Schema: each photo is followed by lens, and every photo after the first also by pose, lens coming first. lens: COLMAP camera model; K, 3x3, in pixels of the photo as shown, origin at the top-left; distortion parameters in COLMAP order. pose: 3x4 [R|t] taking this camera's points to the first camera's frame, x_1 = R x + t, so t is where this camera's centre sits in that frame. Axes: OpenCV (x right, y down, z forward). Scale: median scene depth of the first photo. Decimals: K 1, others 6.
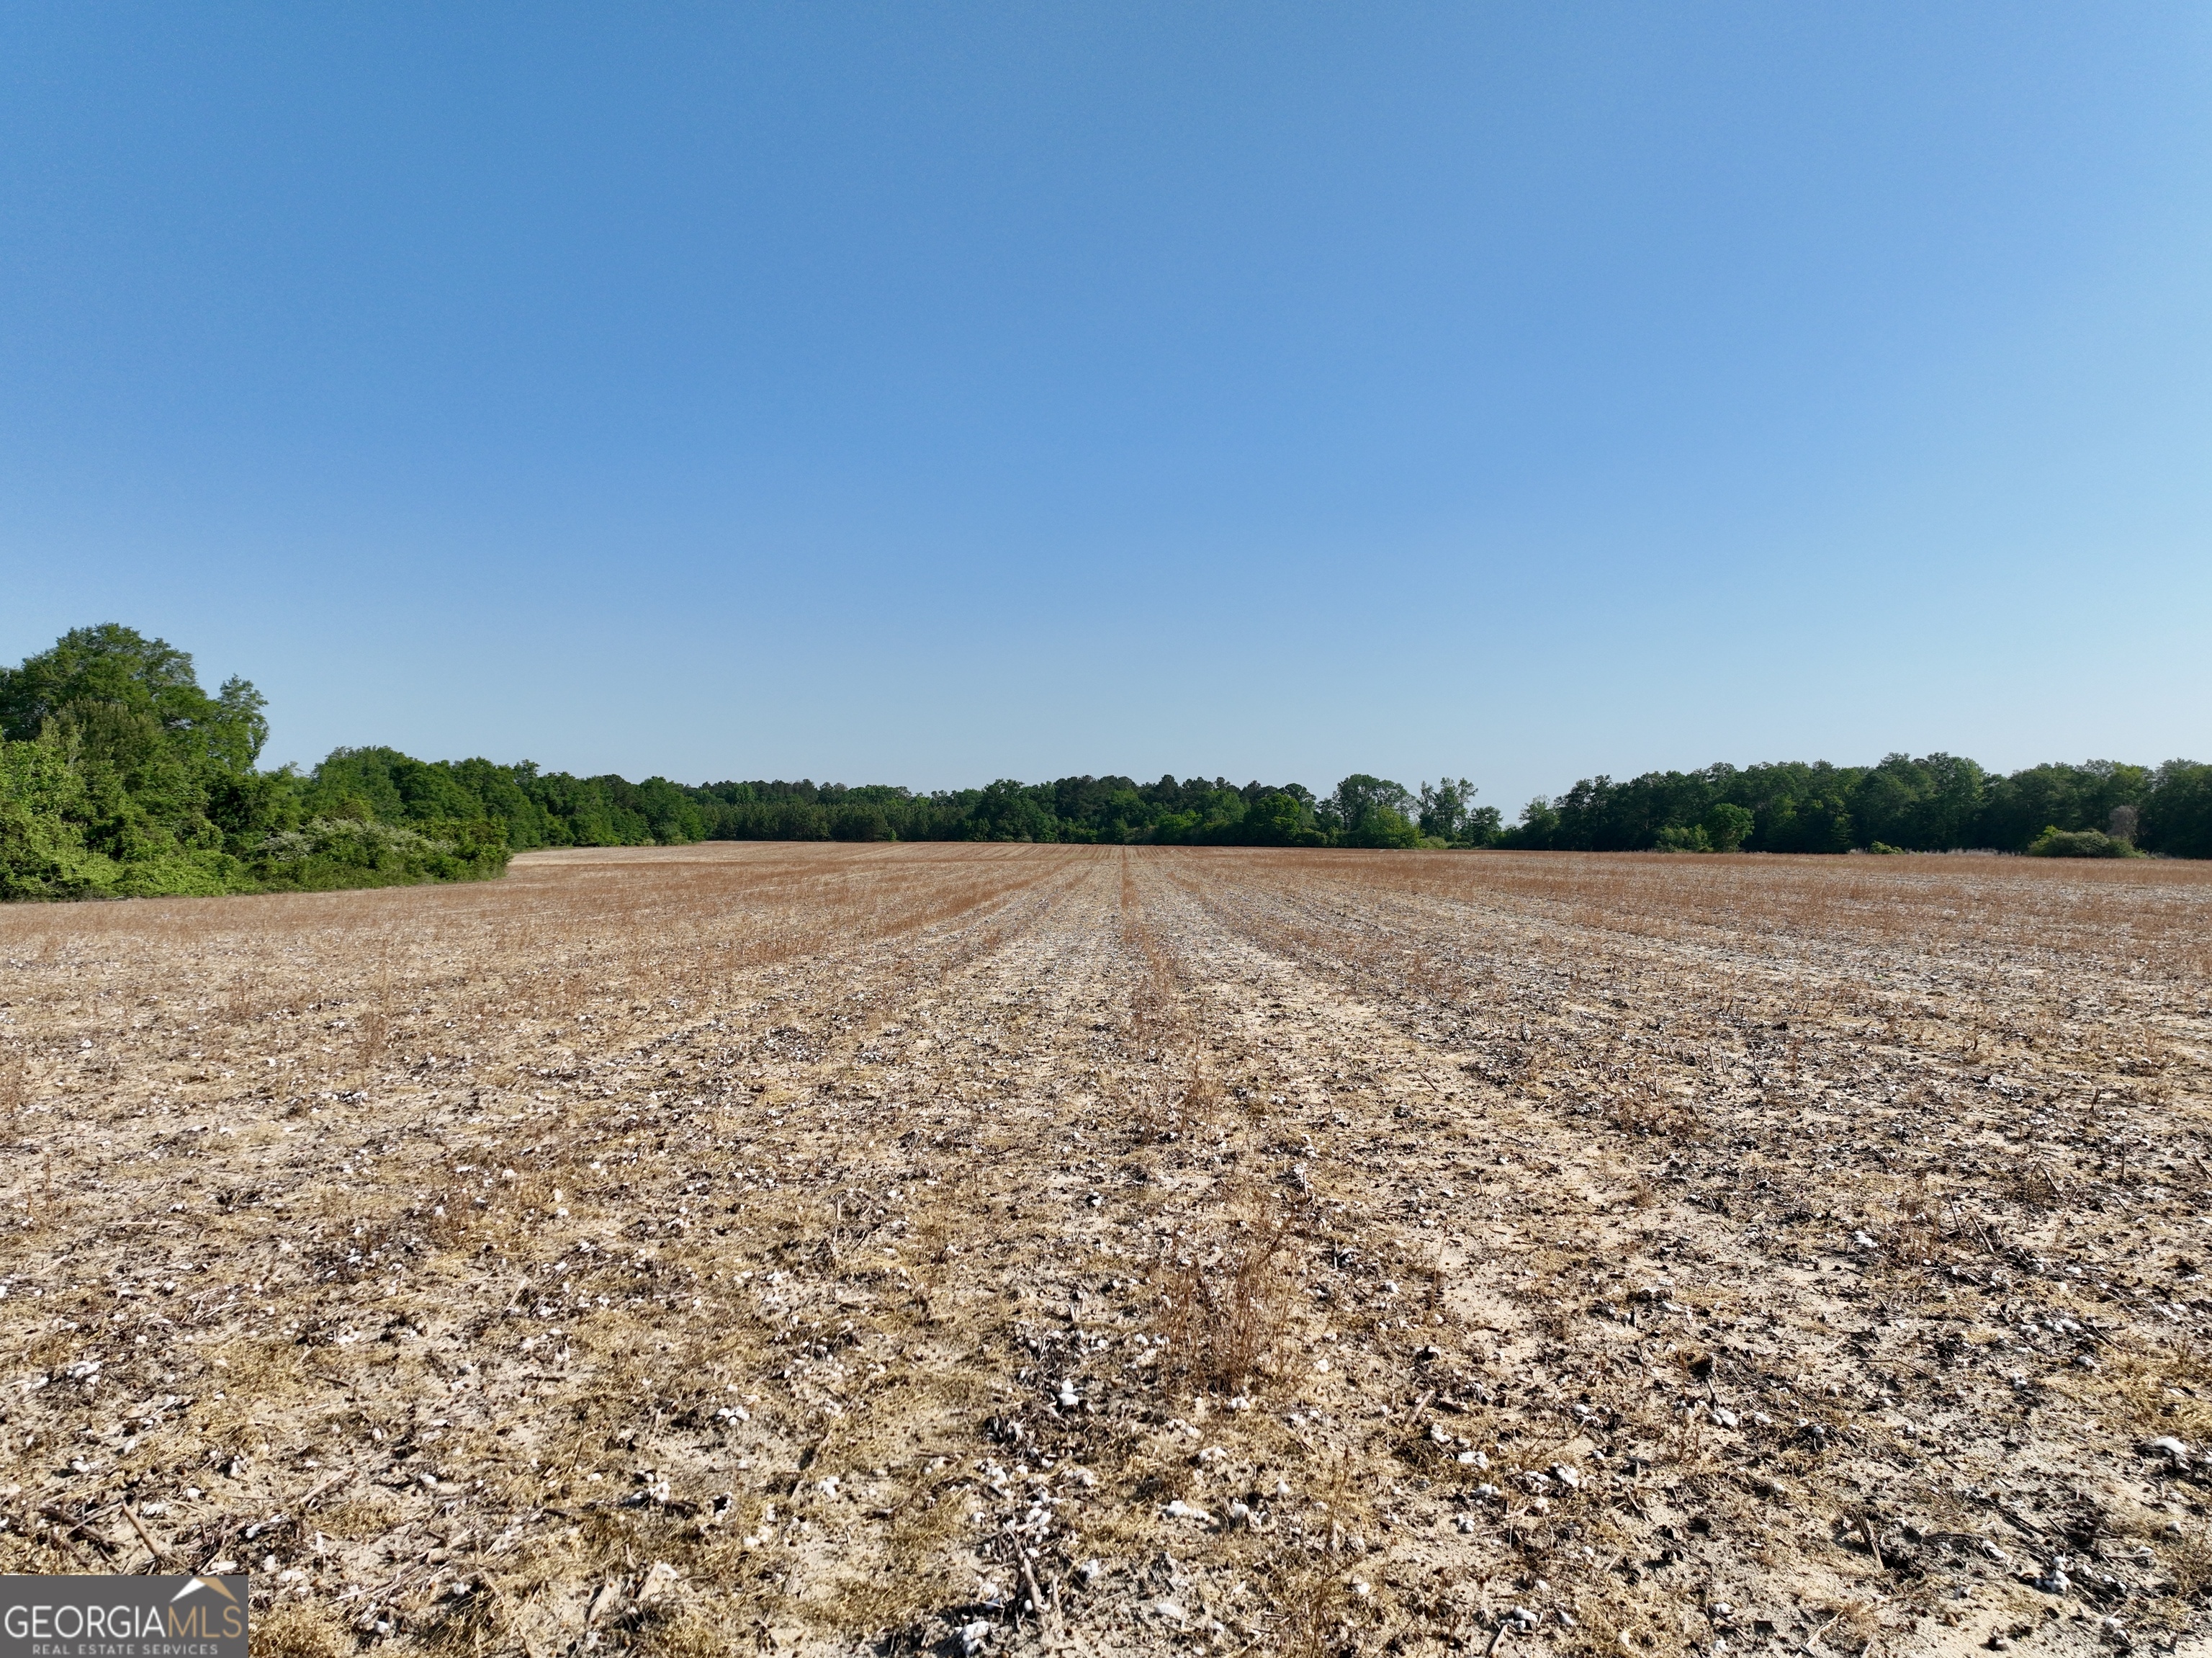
lens RADIAL K [[1561.4, 0, 1106.0], [0, 1561.4, 829.0], [0, 0, 1]] dist [-0.003142, 0.023053]
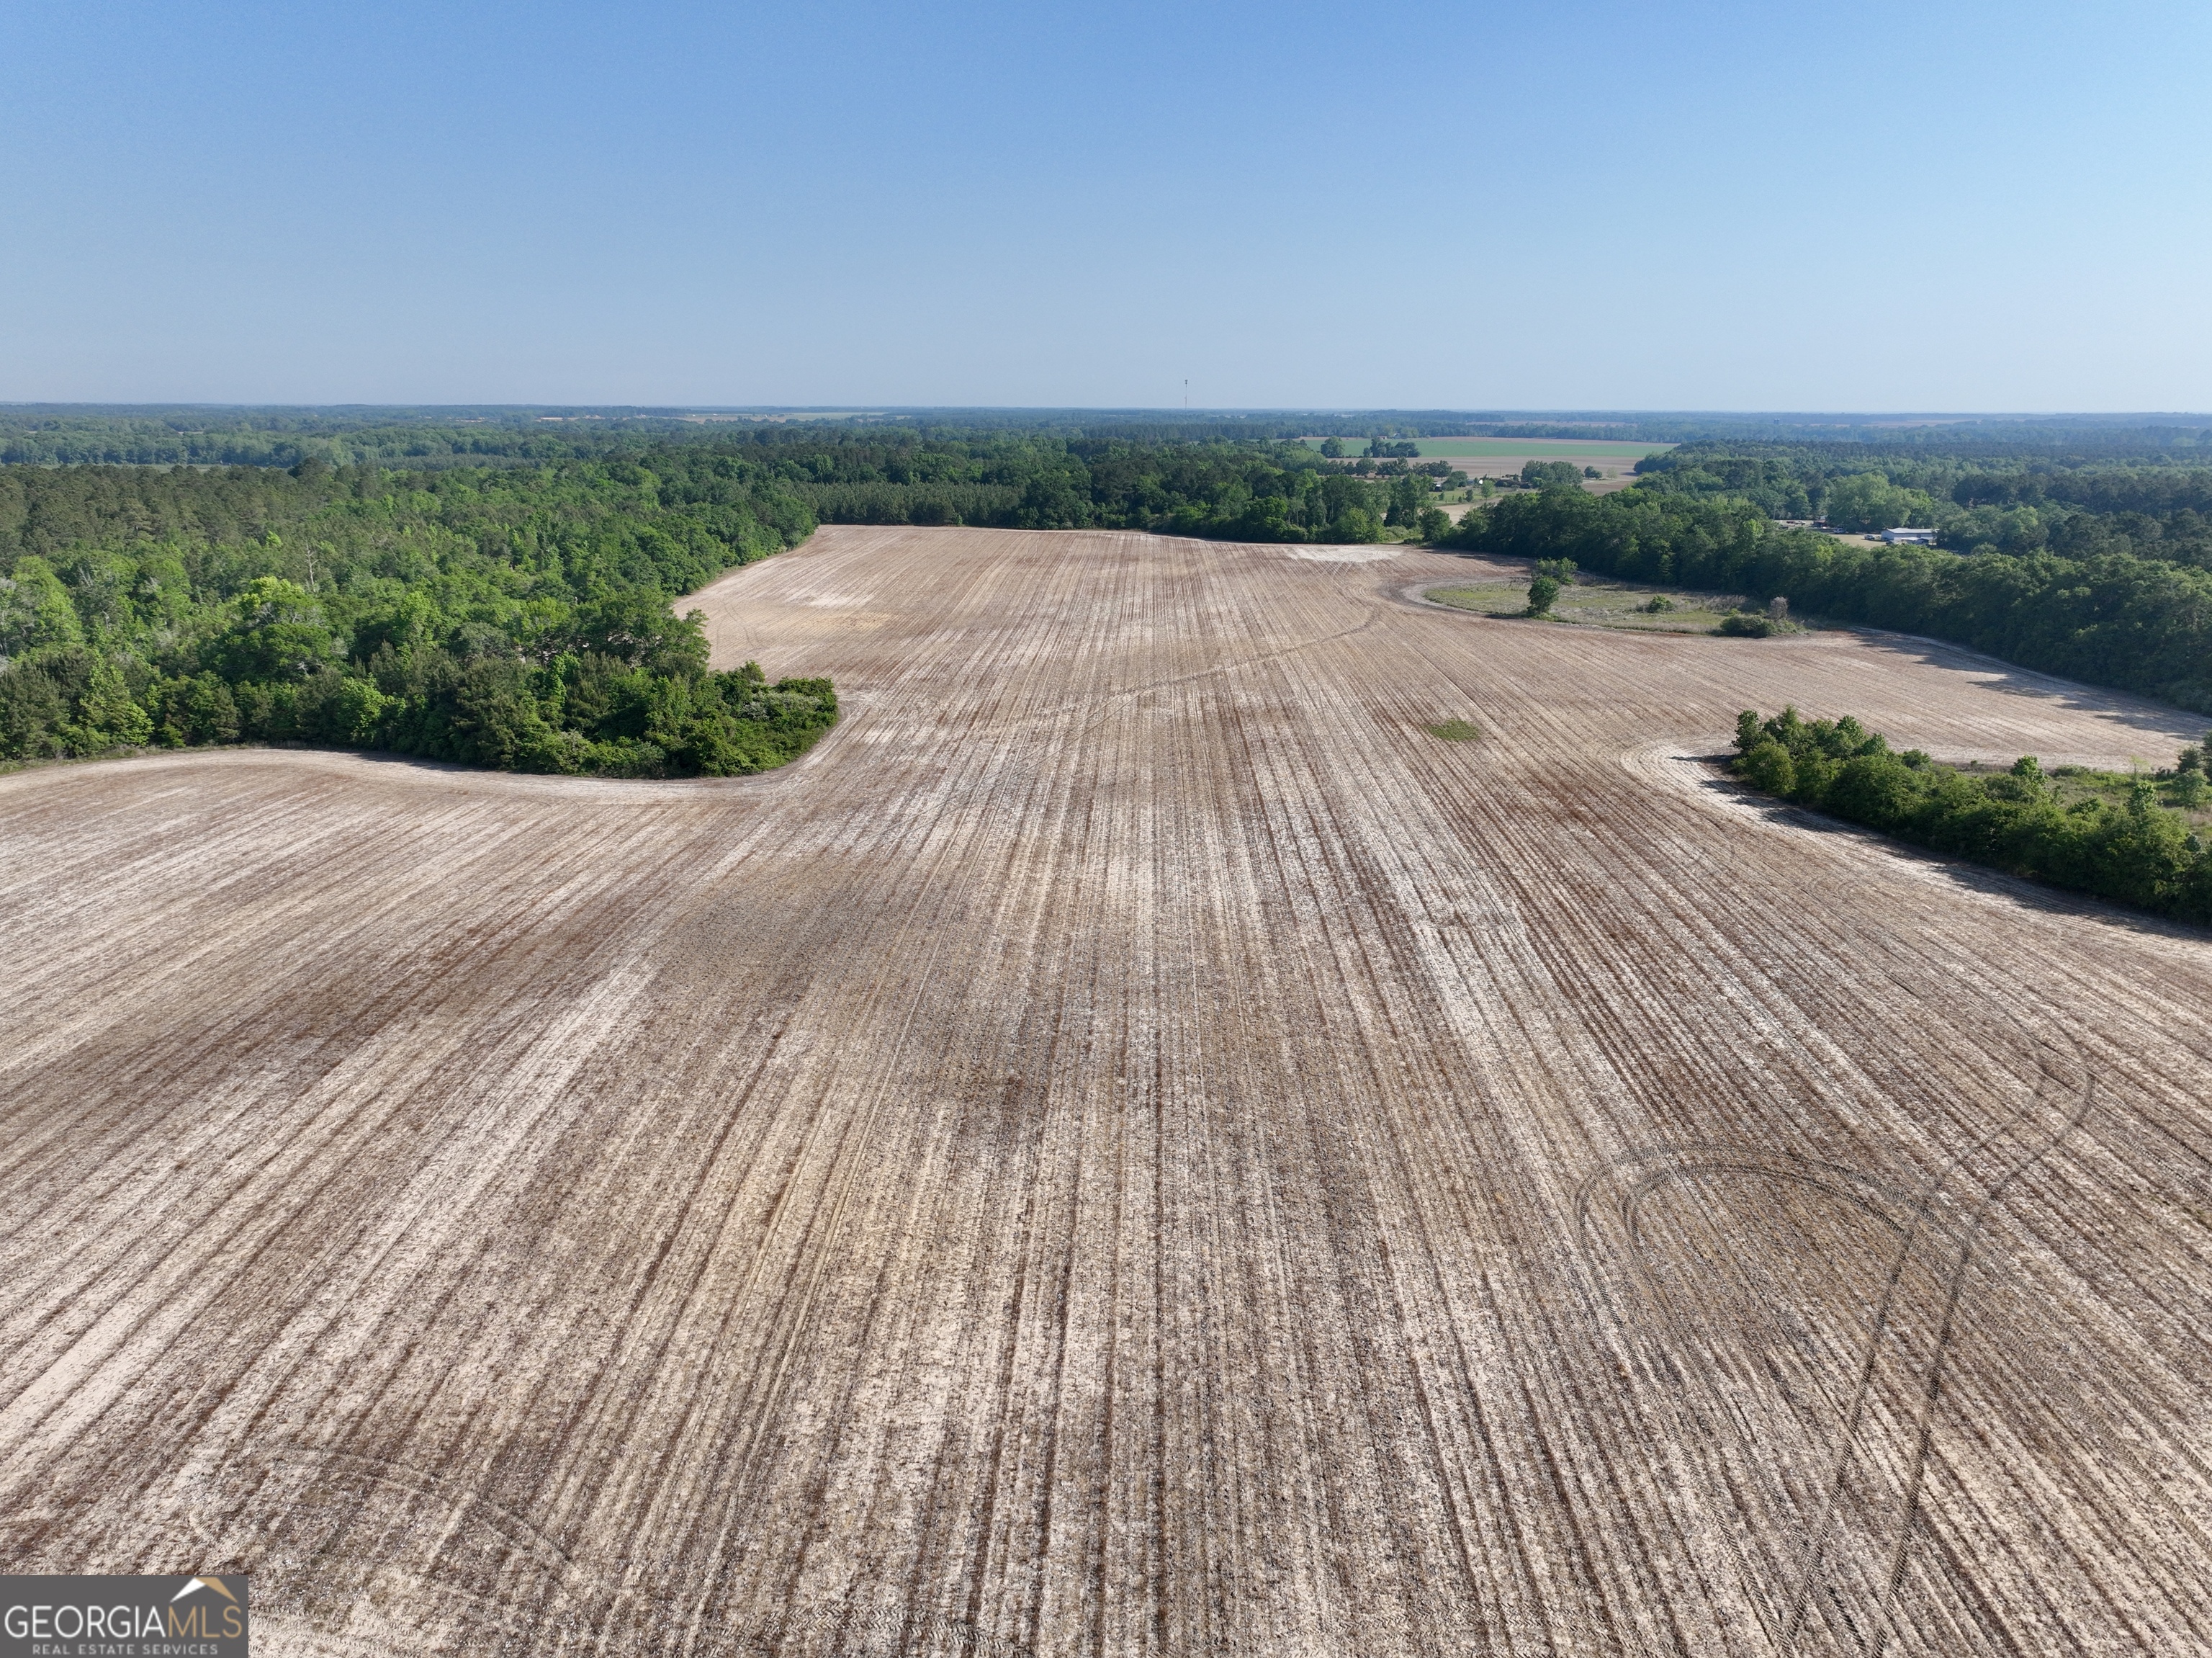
lens RADIAL K [[1561.4, 0, 1106.0], [0, 1561.4, 829.0], [0, 0, 1]] dist [-0.003142, 0.023053]
pose [[0.999870, 0.000930, -0.016109, -0.001022], [0.003424, 0.963370, 0.268152, -0.097472], [0.015768, -0.268172, 0.963242, -0.266493]]
